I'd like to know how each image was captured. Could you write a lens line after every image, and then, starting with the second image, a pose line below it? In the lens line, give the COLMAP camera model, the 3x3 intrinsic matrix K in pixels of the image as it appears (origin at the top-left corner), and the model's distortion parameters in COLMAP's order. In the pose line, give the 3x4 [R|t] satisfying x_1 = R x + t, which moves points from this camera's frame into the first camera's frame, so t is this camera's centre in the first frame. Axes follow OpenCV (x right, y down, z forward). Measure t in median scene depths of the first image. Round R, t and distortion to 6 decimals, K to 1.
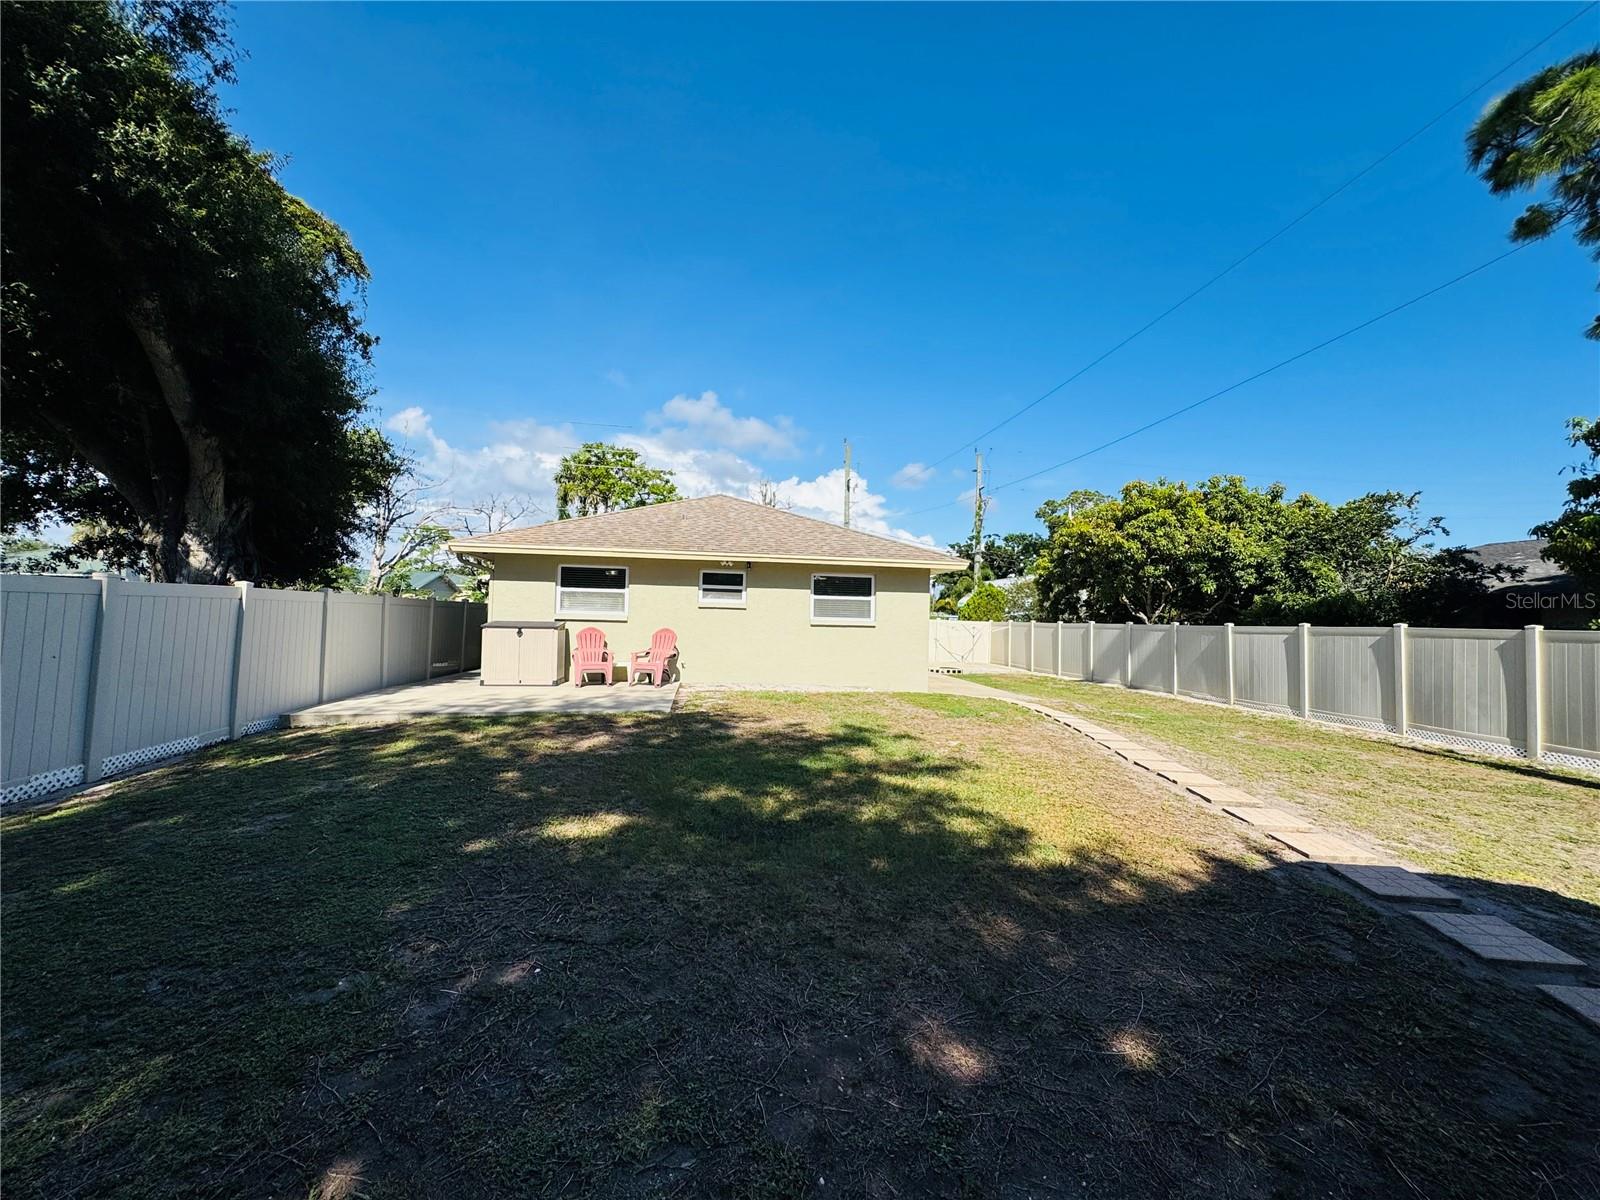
lens RADIAL K [[642.0, 0, 799.0], [0, 642.0, 601.0], [0, 0, 1]] dist [-0.001201, -0.000055]
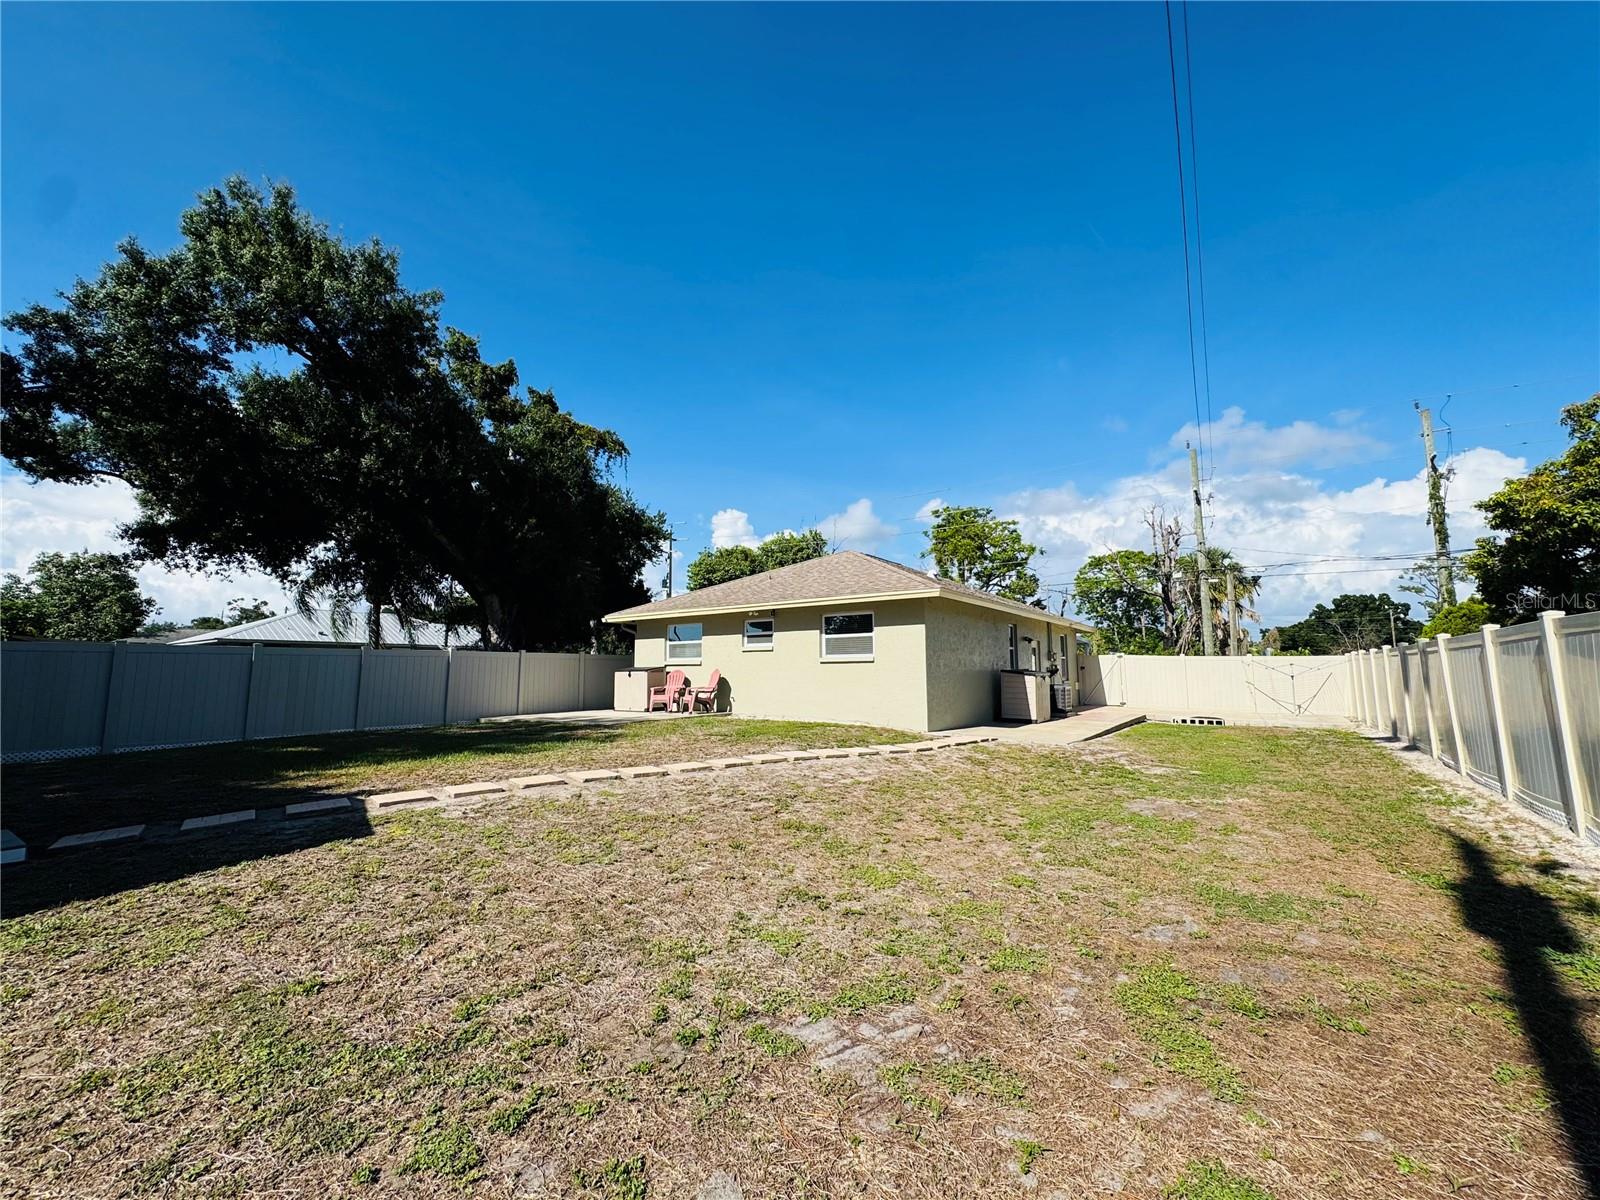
lens RADIAL K [[639.4, 0, 800.2], [0, 639.4, 595.6], [0, 0, 1]] dist [-0.041292, -0.000060]
pose [[0.705264, -0.113229, -0.699844, 0.736834], [0.042149, 0.992114, -0.118041, 0.049861], [0.707691, 0.053753, 0.704474, 0.207211]]
